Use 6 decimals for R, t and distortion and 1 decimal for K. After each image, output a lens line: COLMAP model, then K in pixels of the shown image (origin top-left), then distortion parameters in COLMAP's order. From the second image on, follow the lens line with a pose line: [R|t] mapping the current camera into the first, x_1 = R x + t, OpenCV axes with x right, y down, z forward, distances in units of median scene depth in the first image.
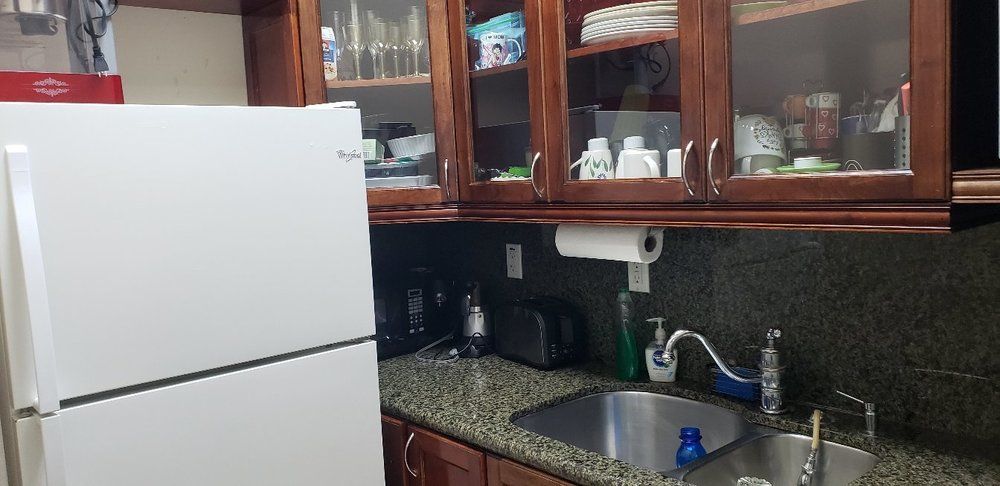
lens RADIAL K [[784.2, 0, 489.6], [0, 784.2, 240.5], [0, 0, 1]] dist [0.103836, -0.122320]
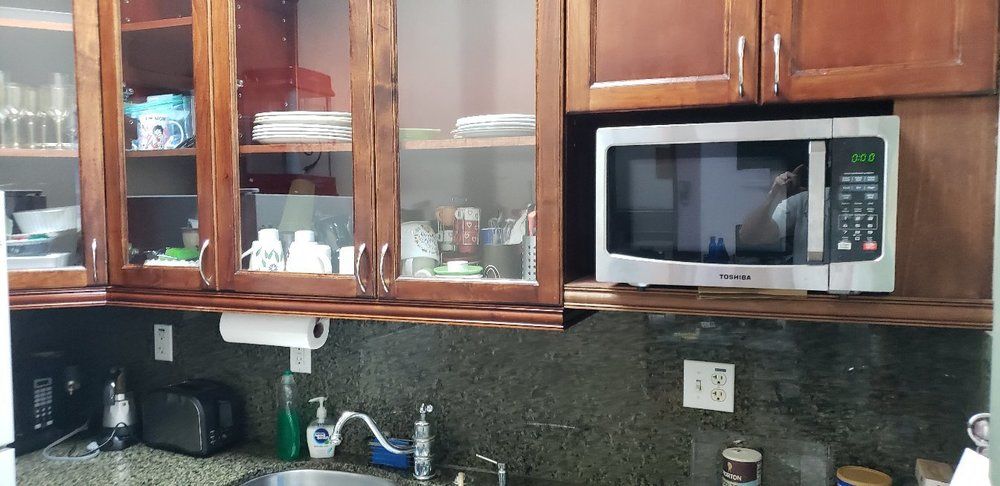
lens RADIAL K [[798.1, 0, 500.0], [0, 798.1, 243.0], [0, 0, 1]] dist [0.009400, -0.003323]
pose [[0.882545, 0.023114, 0.469659, -0.088716], [0.002711, 0.998524, -0.054237, -0.054489], [-0.470219, 0.049140, 0.881180, -0.074263]]
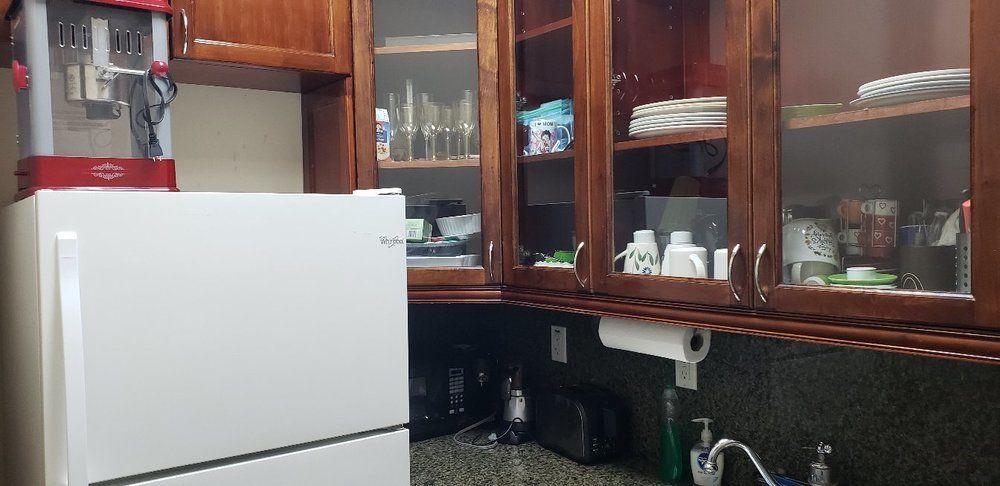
lens RADIAL K [[784.2, 0, 489.6], [0, 784.2, 240.5], [0, 0, 1]] dist [0.103836, -0.122320]
pose [[0.996089, 0.036542, -0.080451, 0.025844], [-0.042076, 0.996784, -0.068206, -0.043196], [0.077699, 0.071324, 0.994422, 0.012632]]
